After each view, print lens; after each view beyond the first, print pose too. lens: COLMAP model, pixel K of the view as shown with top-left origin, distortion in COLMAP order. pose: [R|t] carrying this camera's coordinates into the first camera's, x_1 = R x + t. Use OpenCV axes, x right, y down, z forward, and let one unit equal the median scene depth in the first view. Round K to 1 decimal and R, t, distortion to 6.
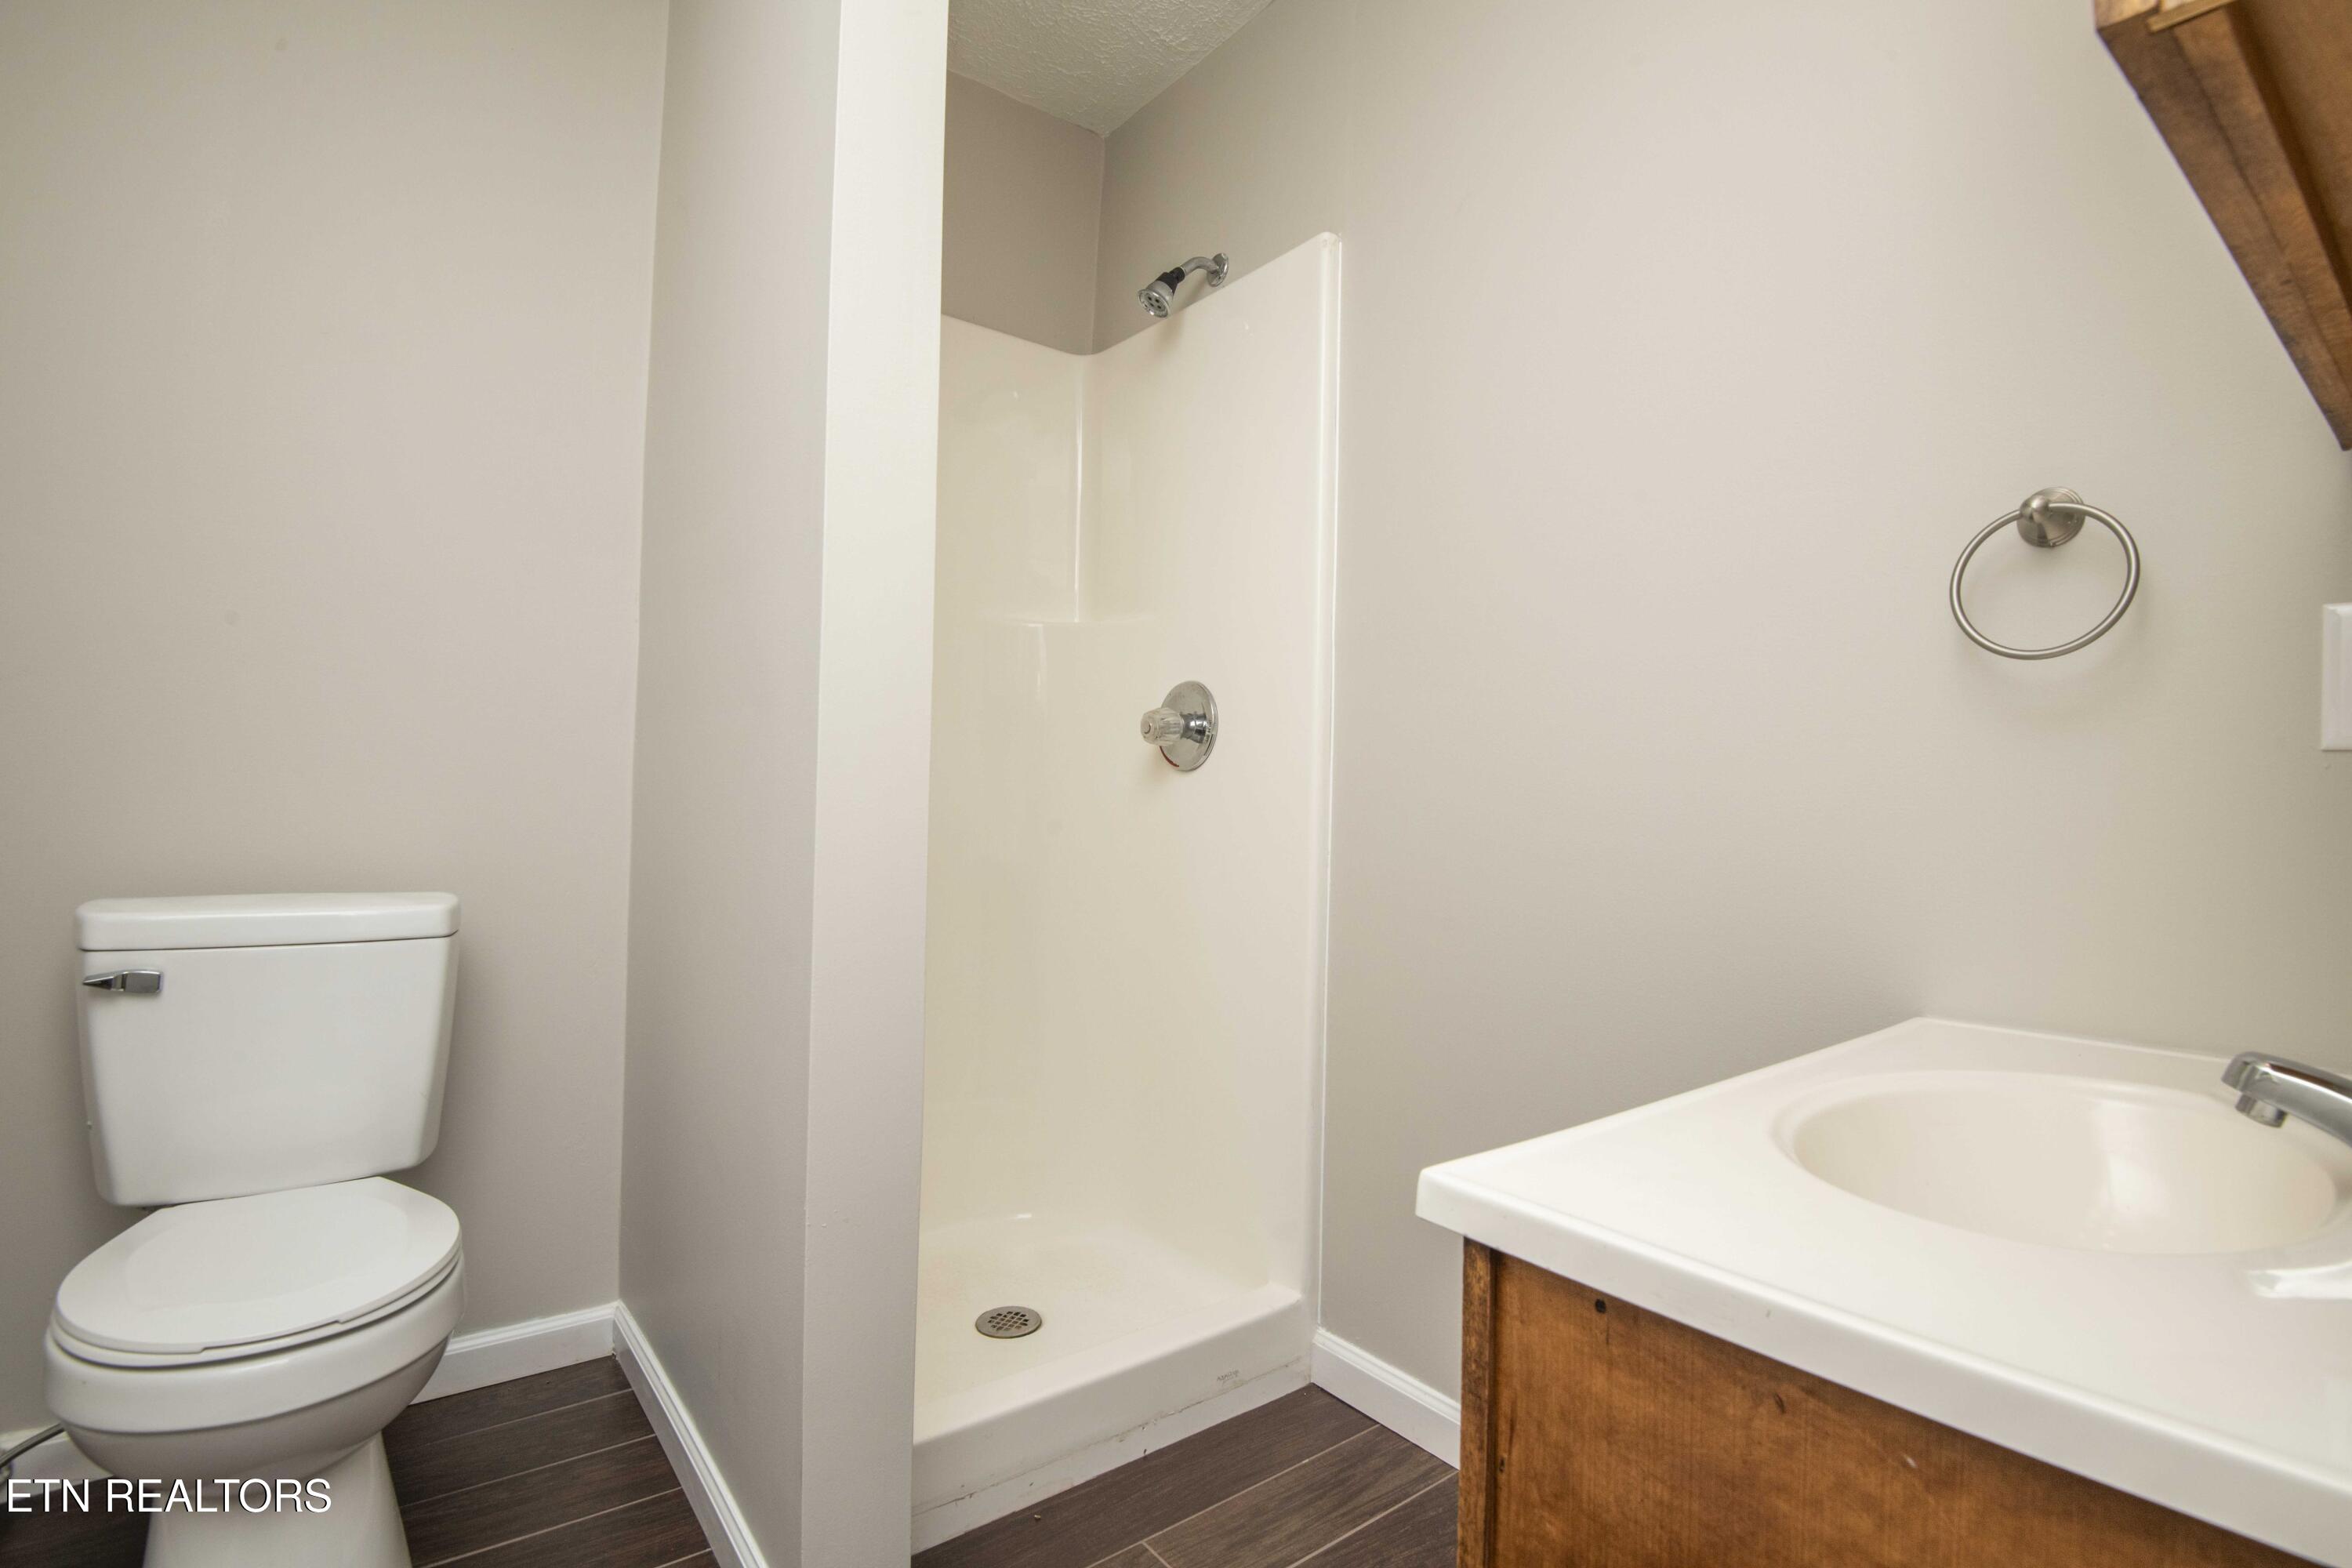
lens RADIAL K [[1091.2, 0, 1188.9], [0, 1091.2, 781.6], [0, 0, 1]] dist [-0.001312, -0.027735]
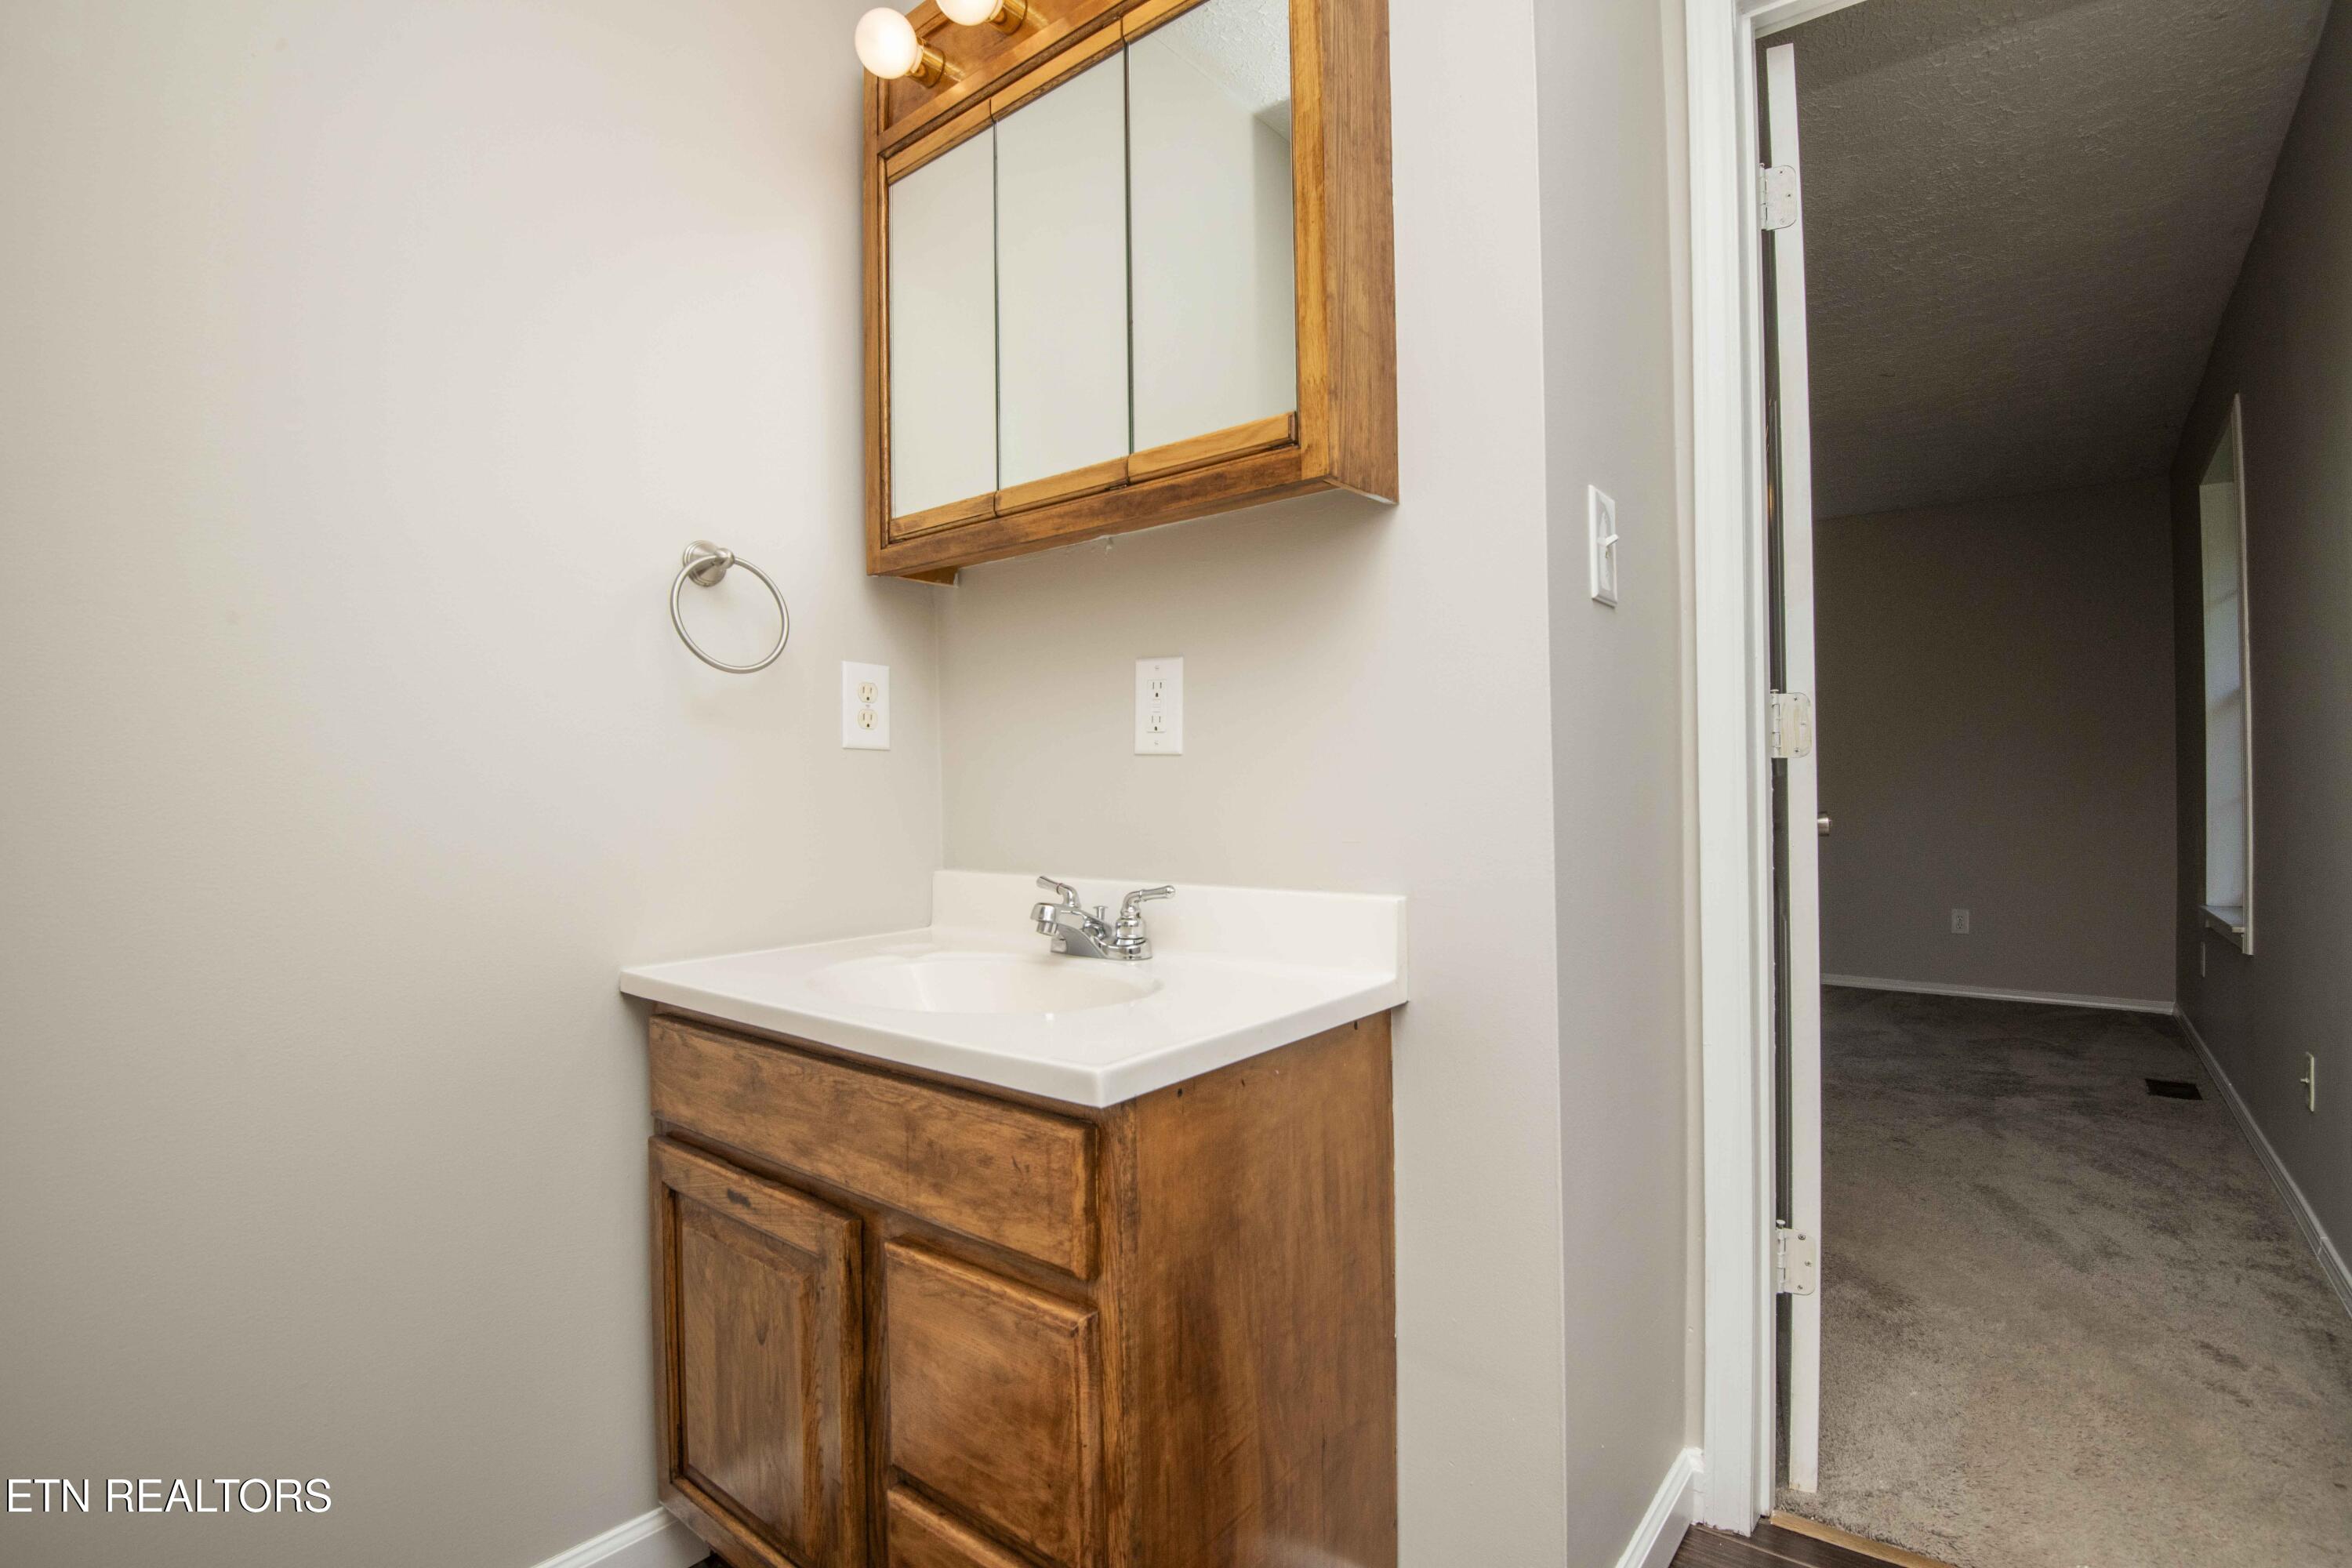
lens RADIAL K [[1091.2, 0, 1188.9], [0, 1091.2, 781.6], [0, 0, 1]] dist [-0.001312, -0.027735]
pose [[-0.240276, -0.006268, 0.970684, -1.114375], [-0.000072, 0.999979, 0.006440, 0.024722], [-0.970705, 0.001477, -0.240271, 1.327186]]
